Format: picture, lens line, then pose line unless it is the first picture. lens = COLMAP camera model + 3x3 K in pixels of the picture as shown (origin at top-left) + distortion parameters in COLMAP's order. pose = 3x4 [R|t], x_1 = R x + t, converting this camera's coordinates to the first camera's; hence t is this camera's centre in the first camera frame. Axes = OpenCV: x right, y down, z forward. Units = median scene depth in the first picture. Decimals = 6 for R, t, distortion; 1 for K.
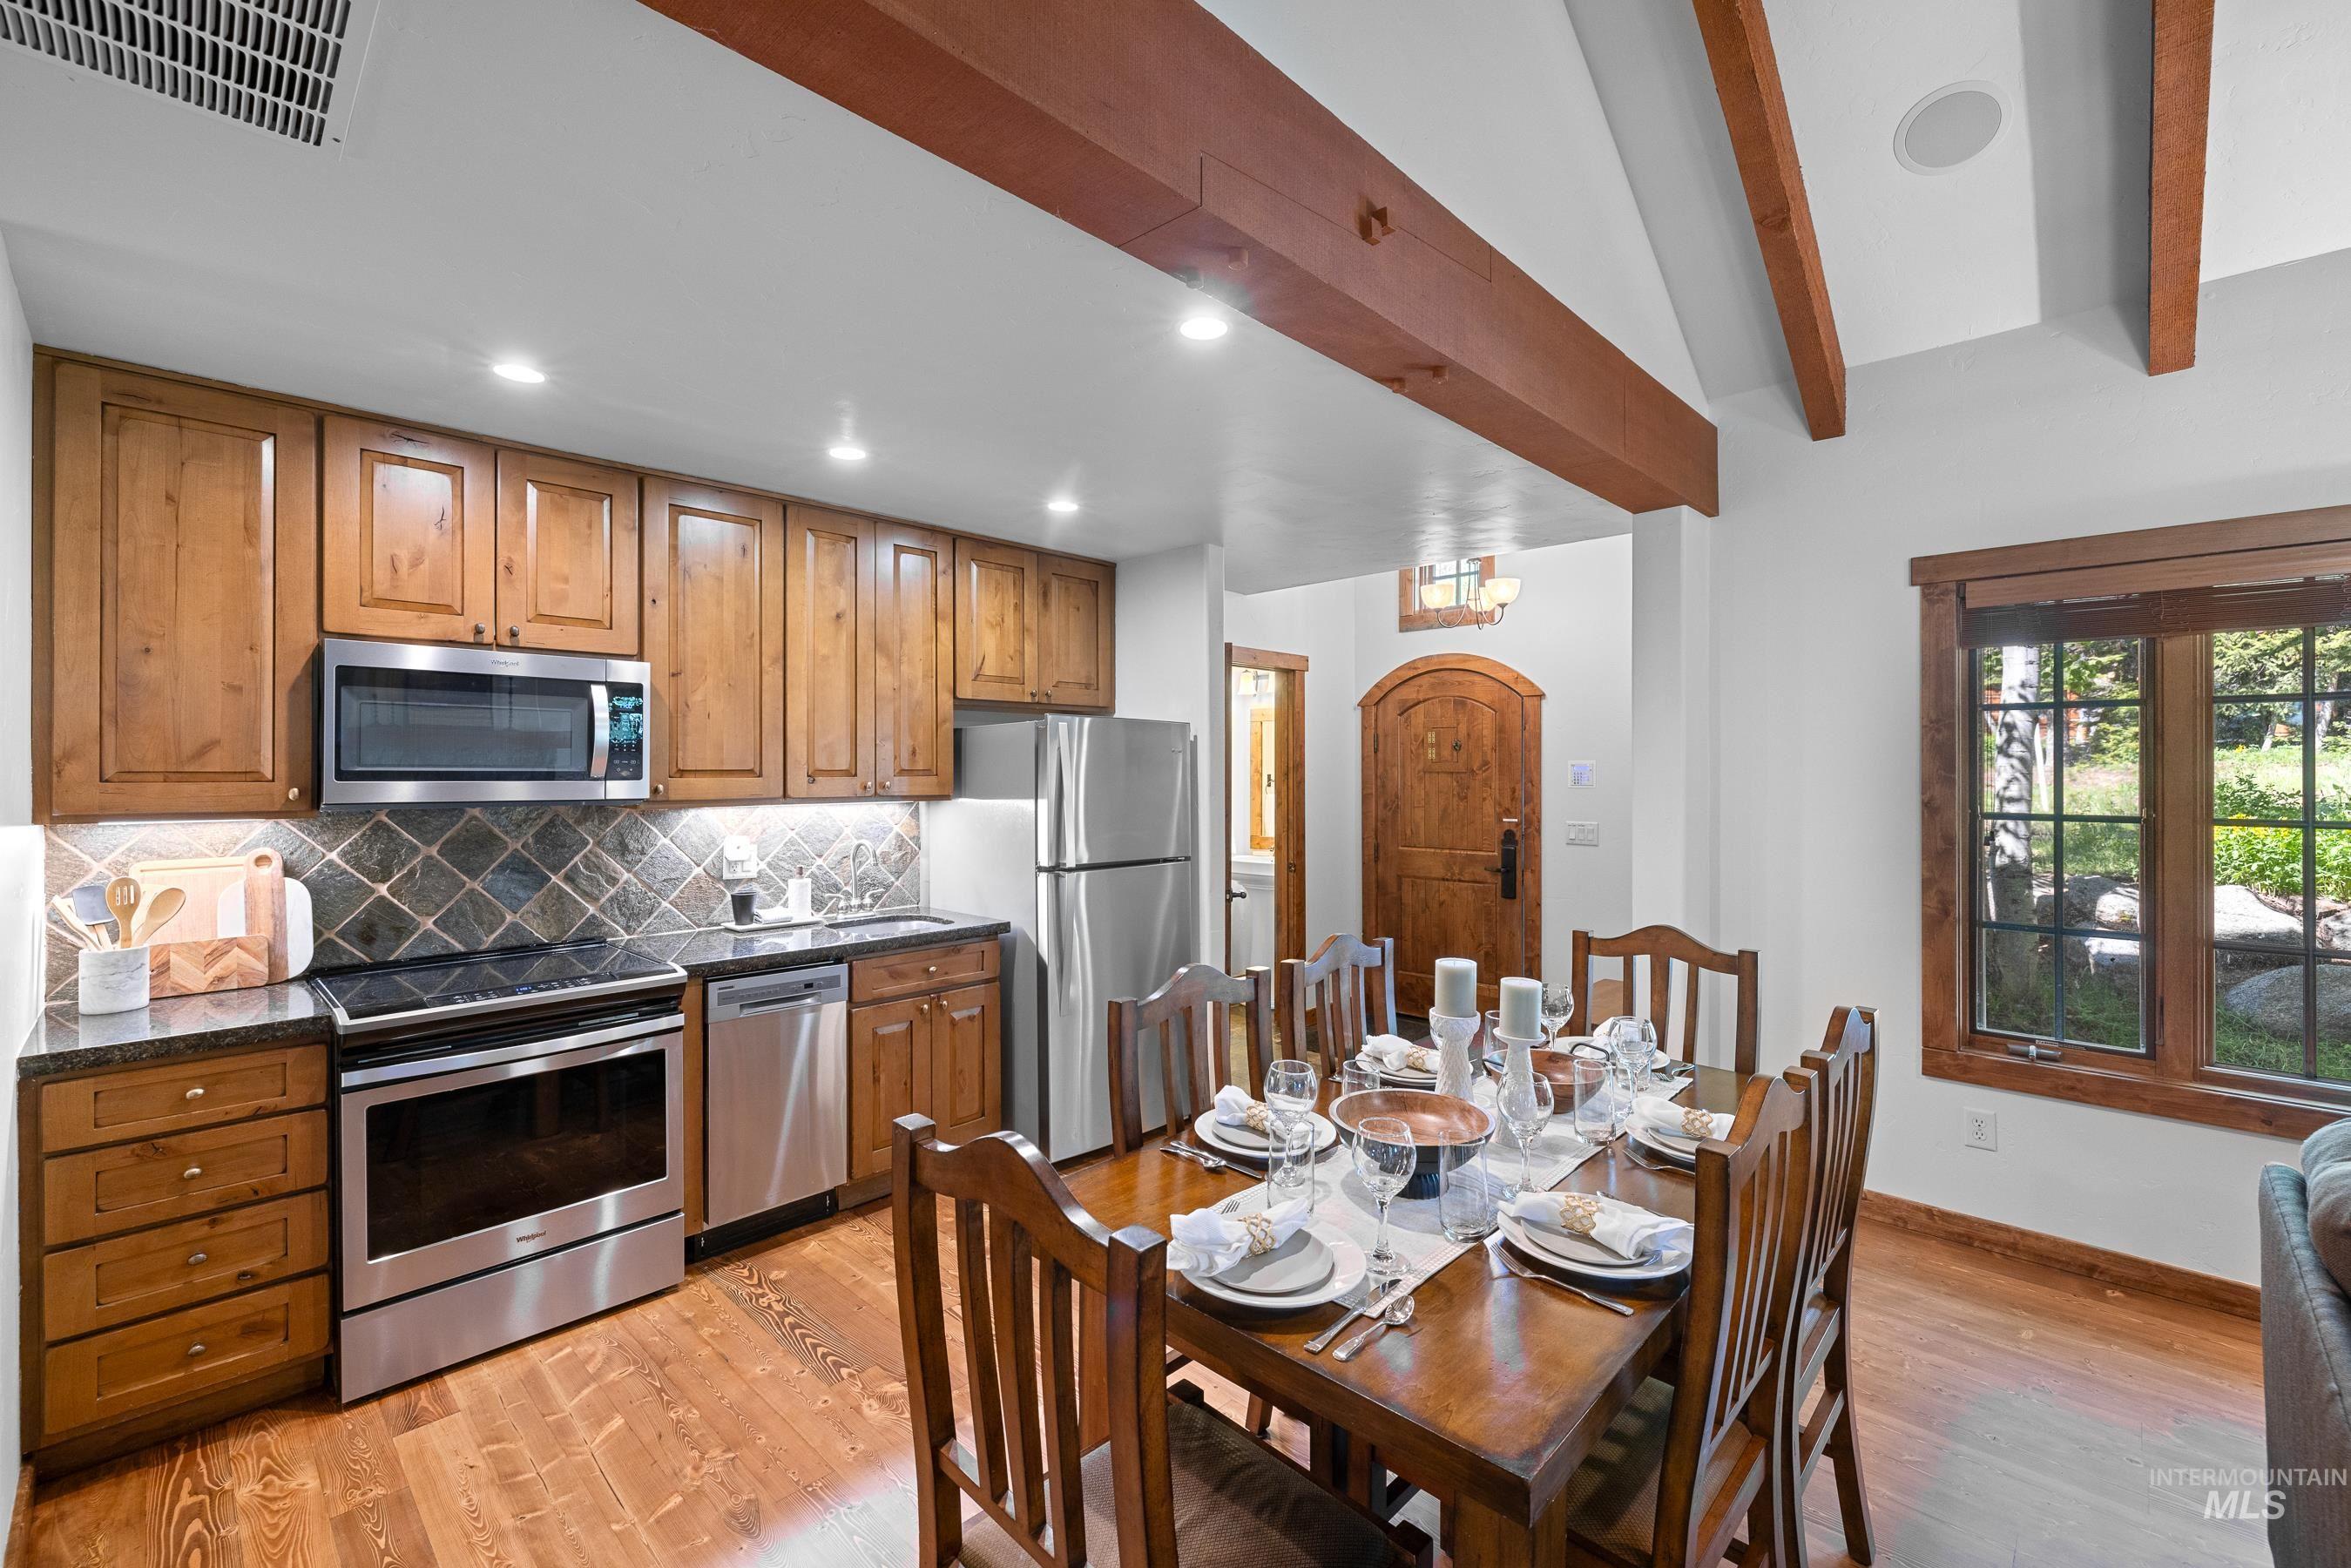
lens RADIAL K [[995.2, 0, 1179.4], [0, 995.2, 768.2], [0, 0, 1]] dist [-0.002923, -0.000233]
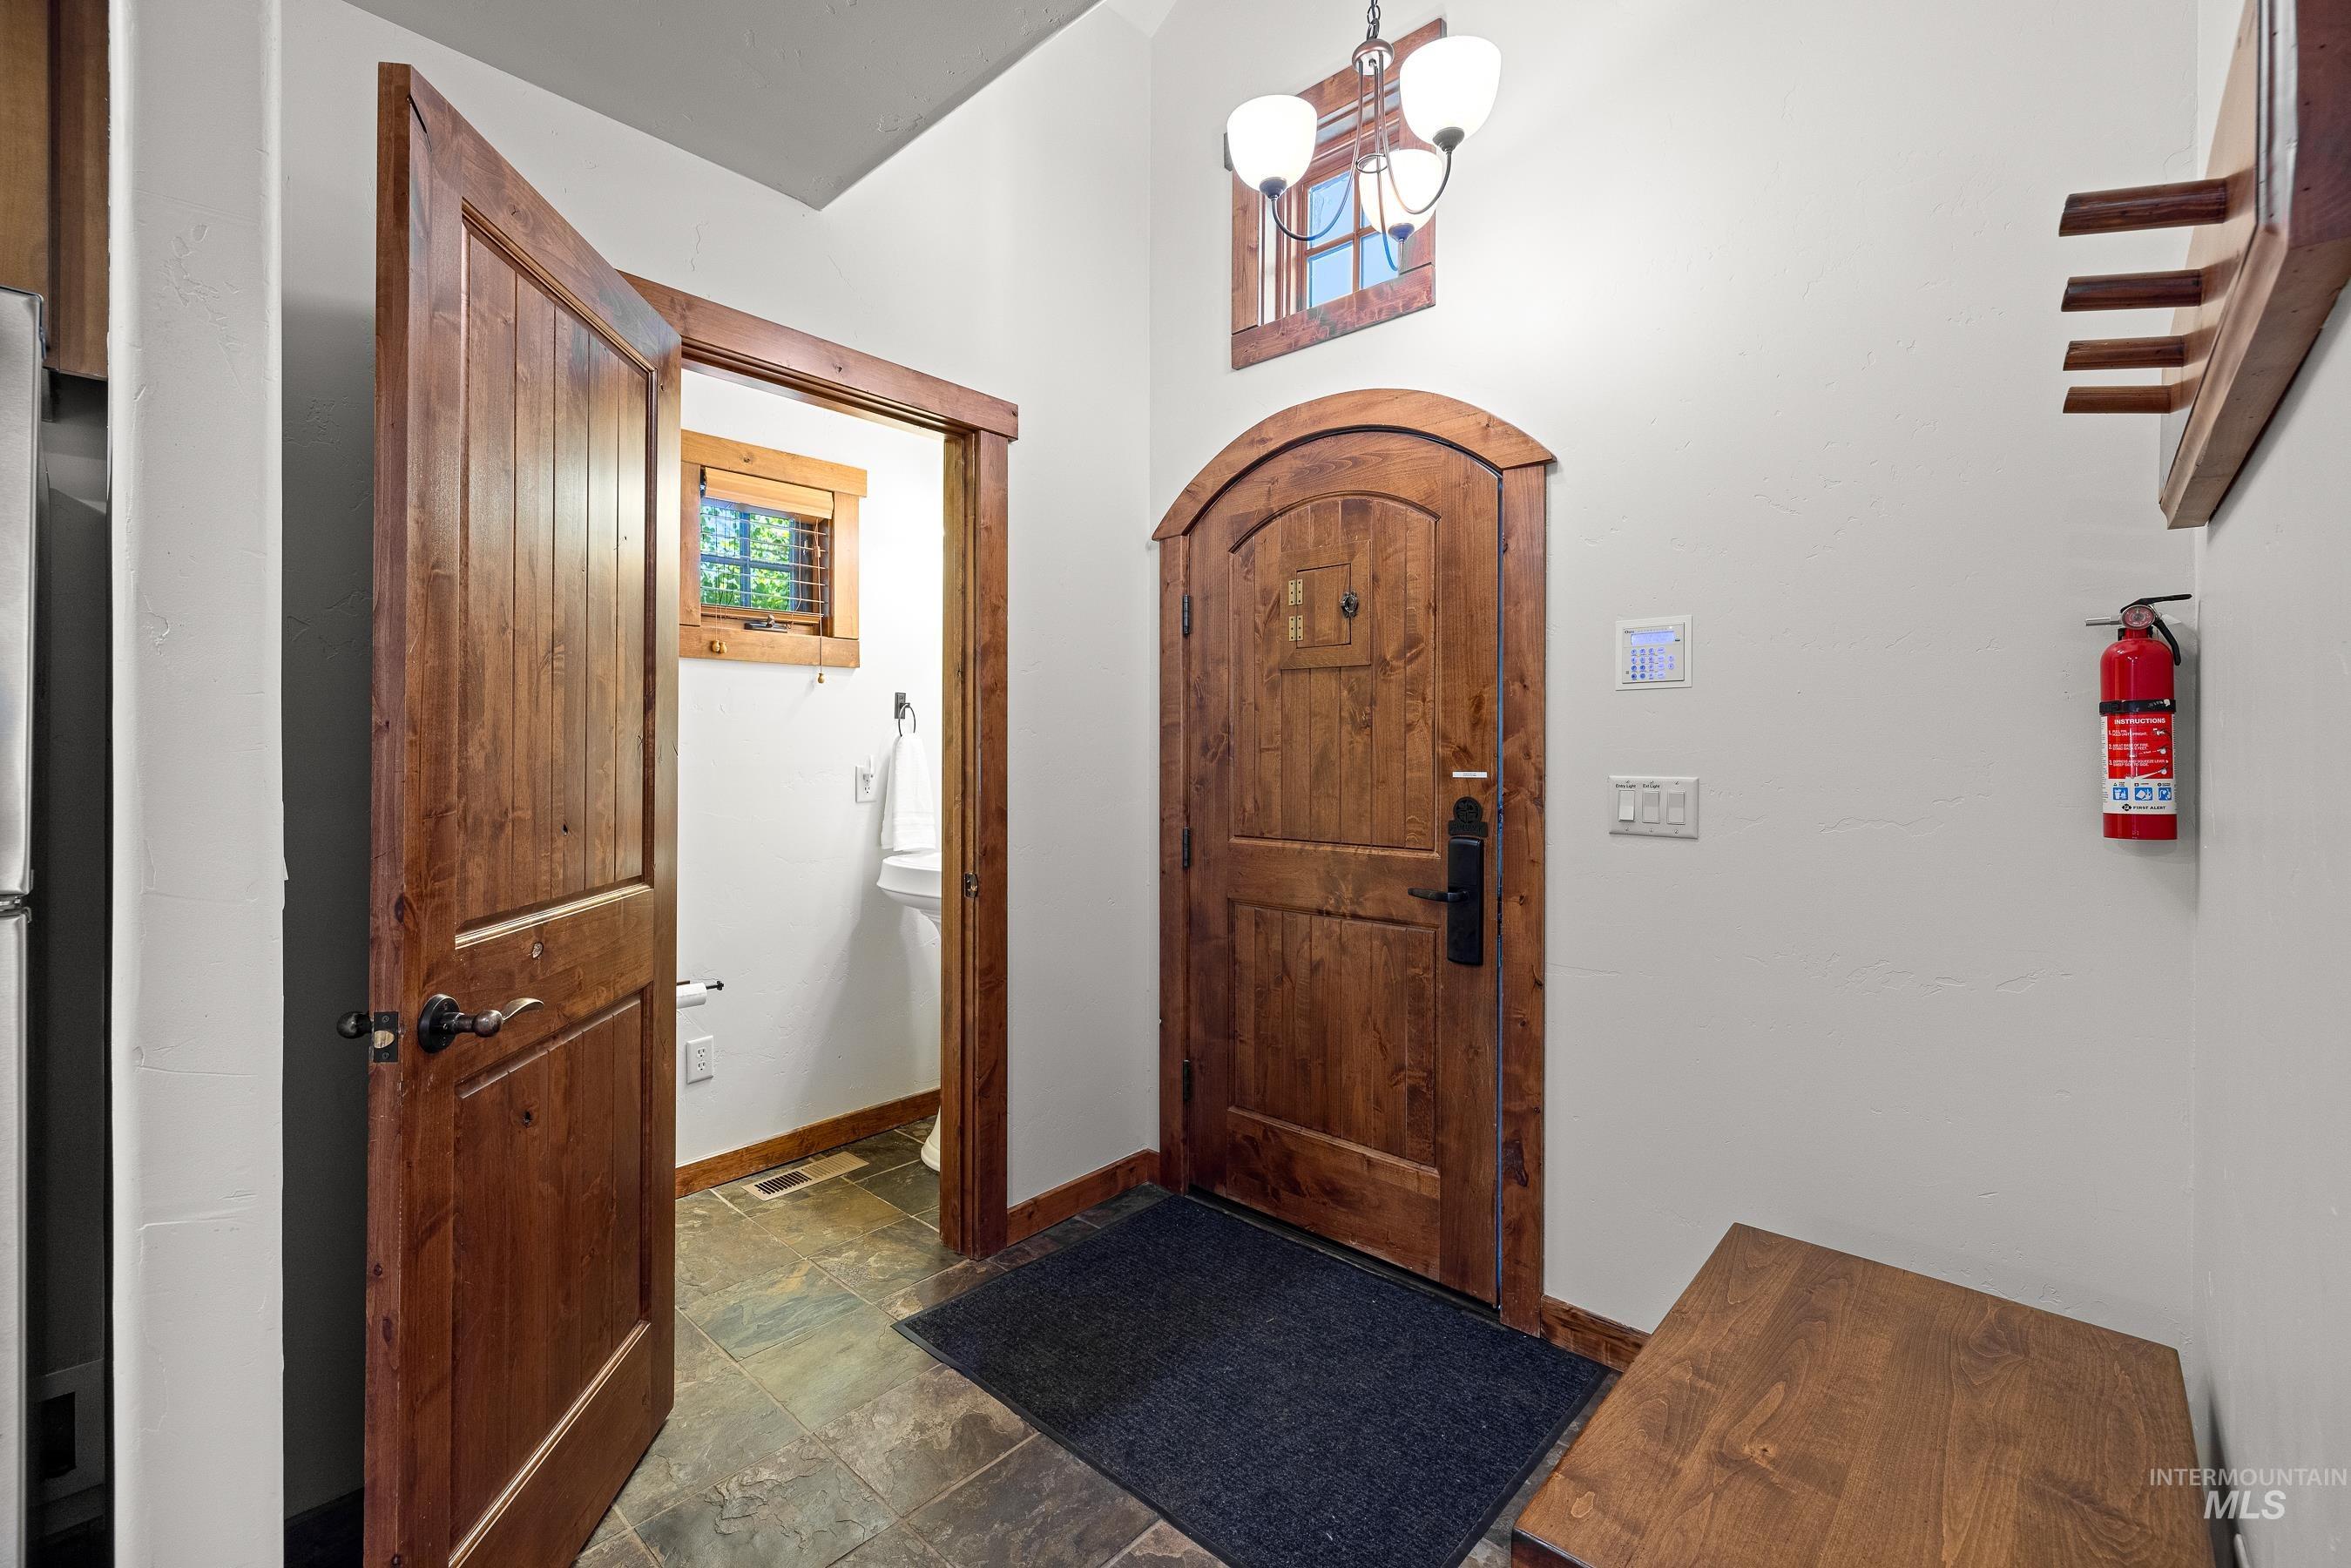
lens RADIAL K [[995.2, 0, 1194.6], [0, 995.2, 749.5], [0, 0, 1]] dist [-0.002923, -0.000233]
pose [[0.998932, 0.004582, 0.045970, 0.328539], [-0.004548, 0.999989, -0.000842, 0.070008], [-0.045973, 0.000632, 0.998942, 0.974724]]
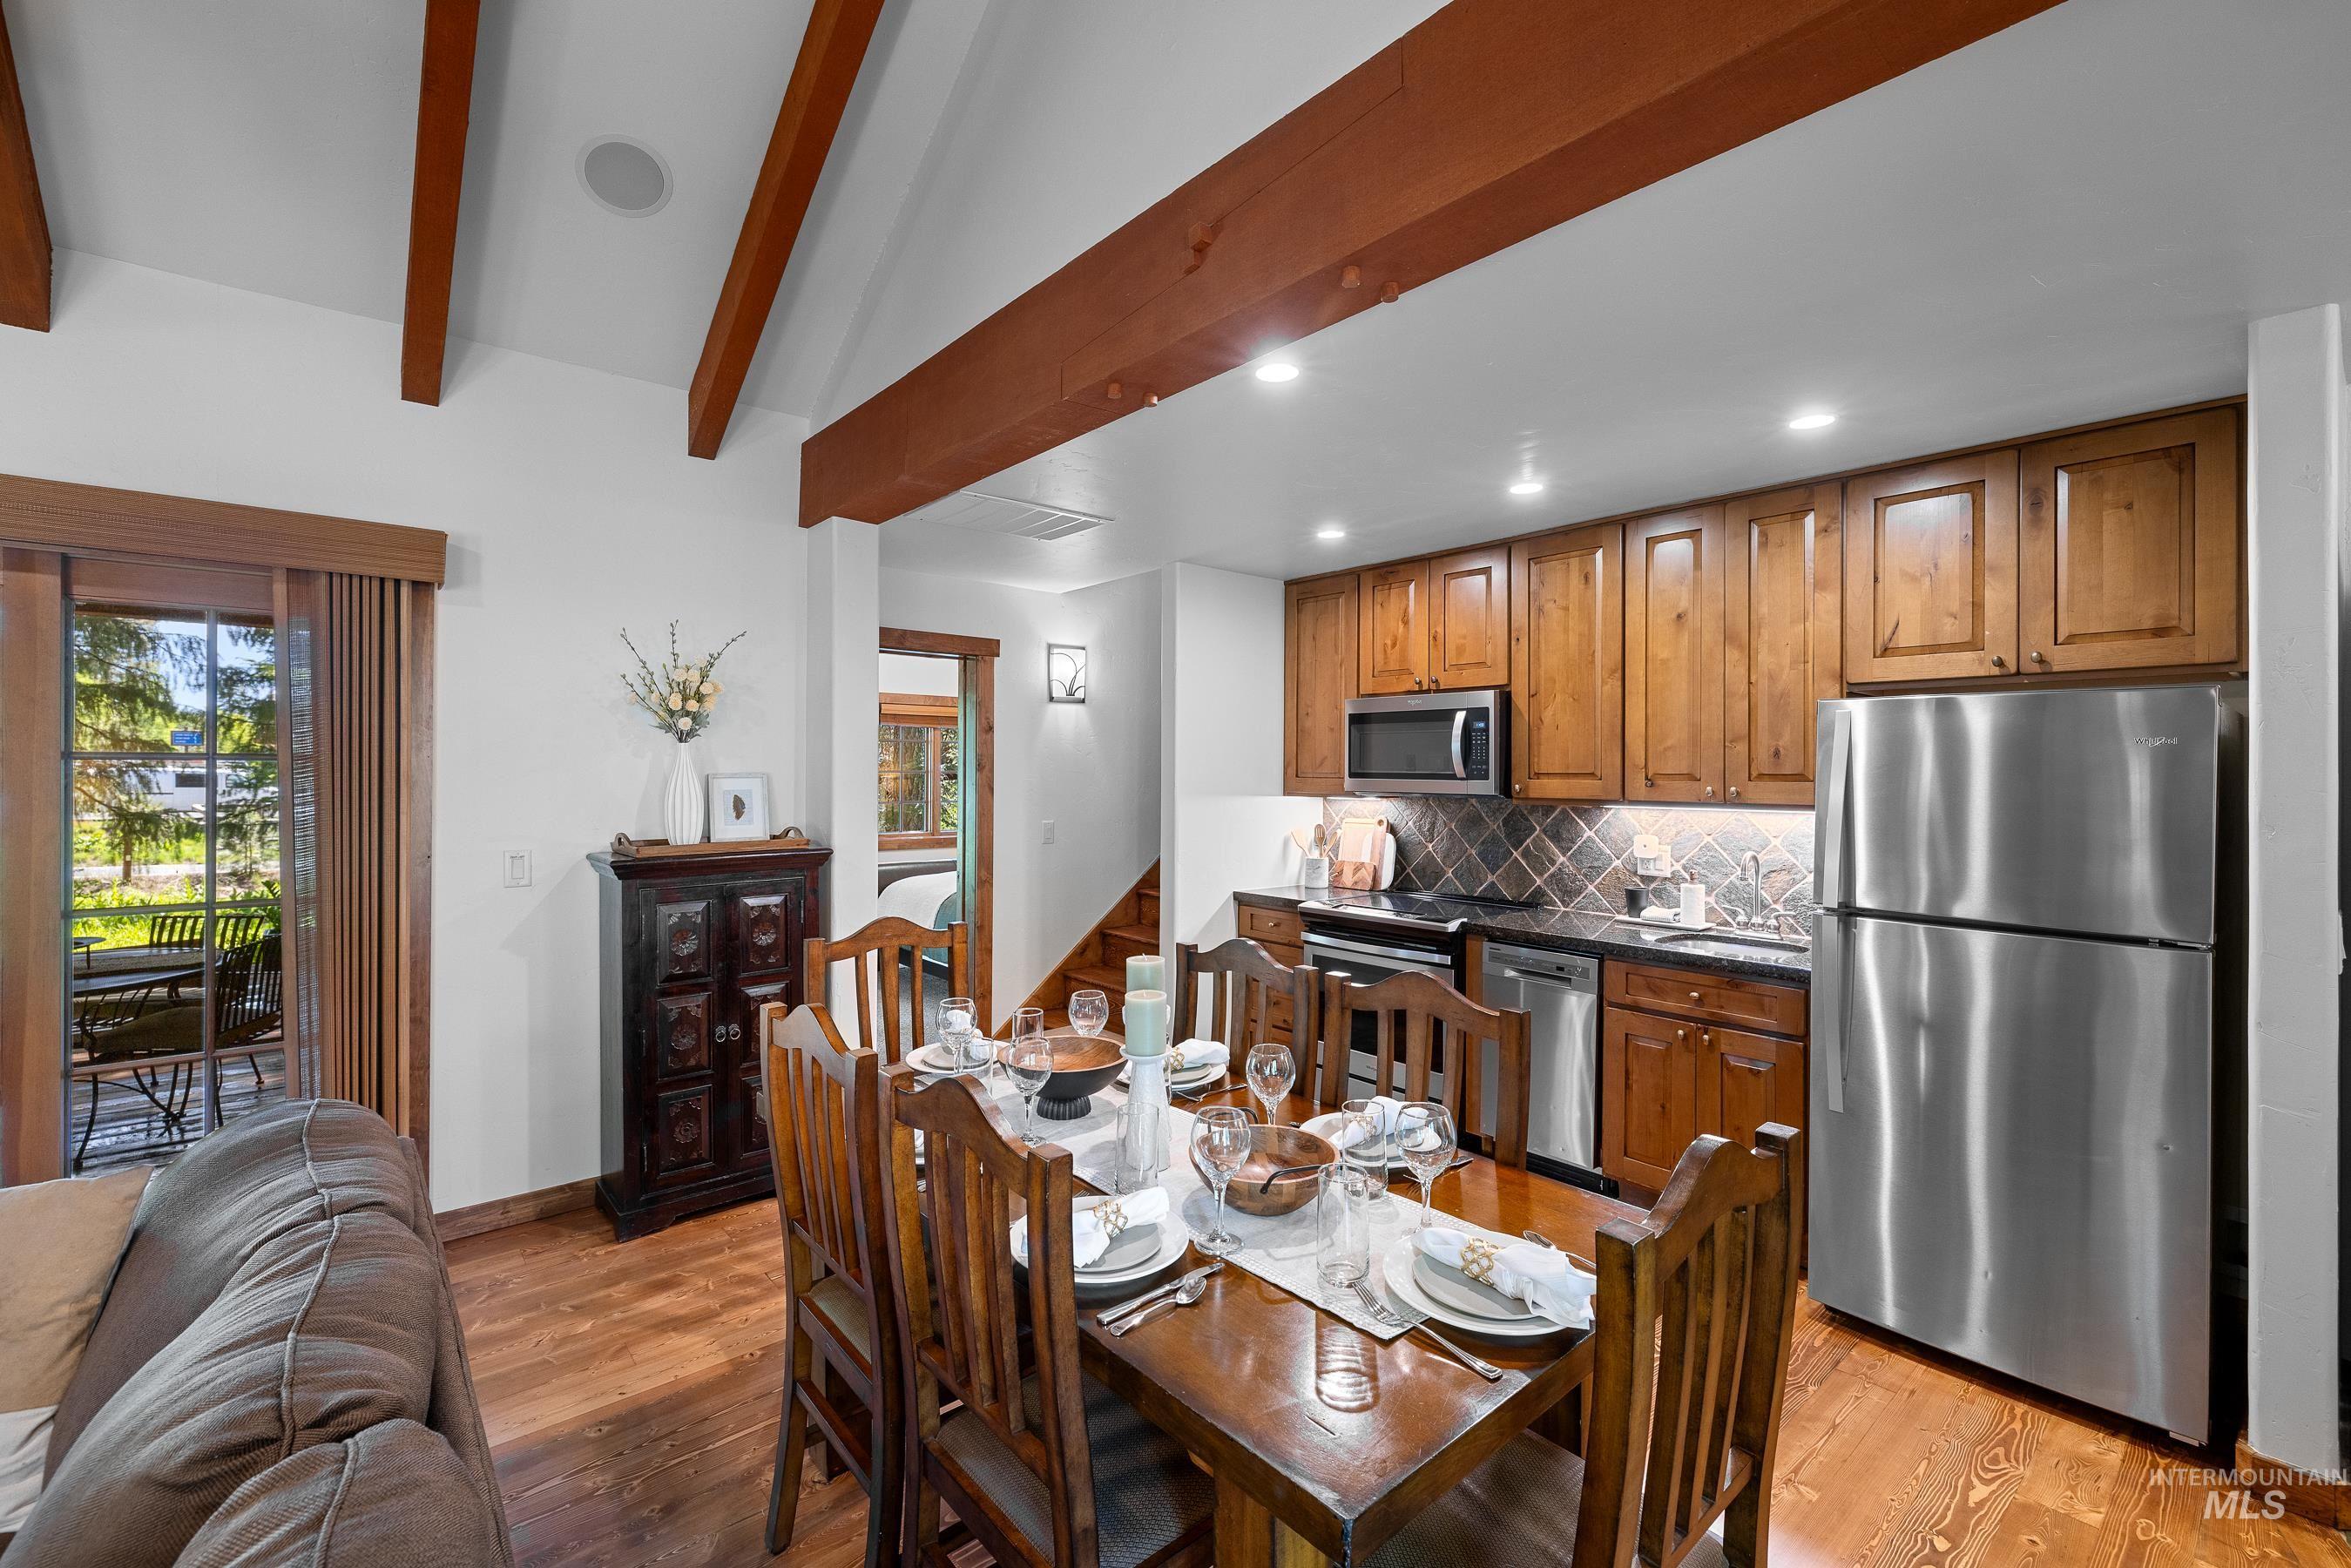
lens RADIAL K [[995.2, 0, 1172.9], [0, 995.2, 771.2], [0, 0, 1]] dist [-0.002923, -0.000233]
pose [[-0.107639, -0.000634, -0.994190, 0.732612], [-0.004151, 0.999991, -0.000188, 0.001419], [0.994181, 0.004107, -0.107640, 0.658717]]
